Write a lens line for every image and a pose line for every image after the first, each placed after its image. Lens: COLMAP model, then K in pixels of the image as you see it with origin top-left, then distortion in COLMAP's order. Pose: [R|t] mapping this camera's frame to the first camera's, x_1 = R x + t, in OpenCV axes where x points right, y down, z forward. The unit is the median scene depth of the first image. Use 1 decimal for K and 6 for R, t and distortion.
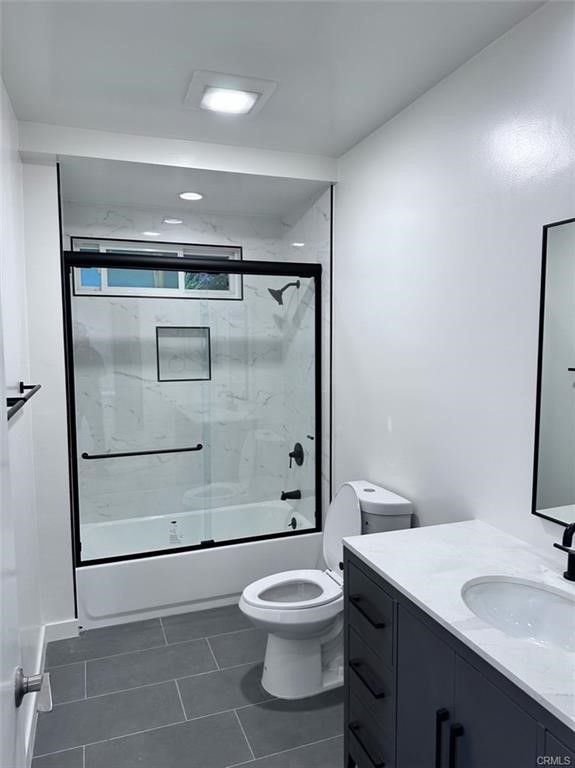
lens RADIAL K [[546.5, 0, 287.5], [0, 546.5, 384.0], [0, 0, 1]] dist [0.124422, -0.198583]
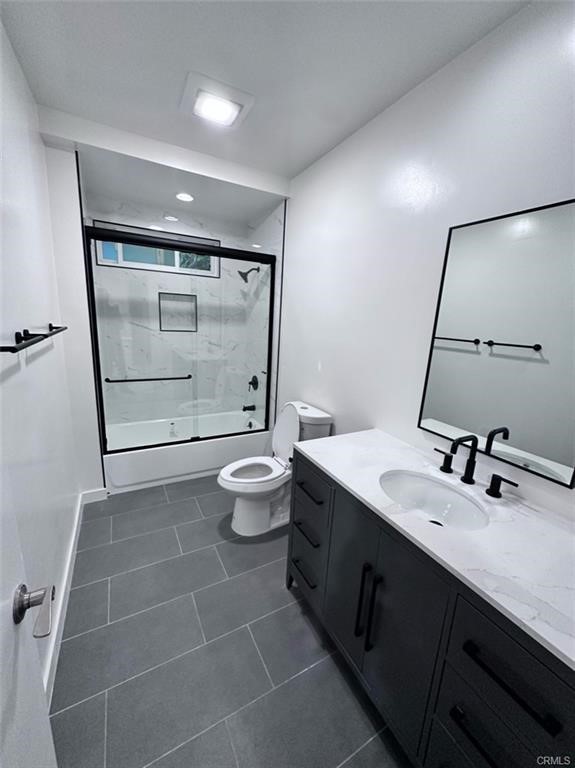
lens RADIAL K [[306.4, 0, 287.5], [0, 306.4, 384.0], [0, 0, 1]] dist [-0.002339, 0.000469]
pose [[0.987048, 0.025006, 0.158466, -0.032211], [-0.046781, 0.989711, 0.135216, 0.011138], [-0.153455, -0.140878, 0.978062, 0.158249]]
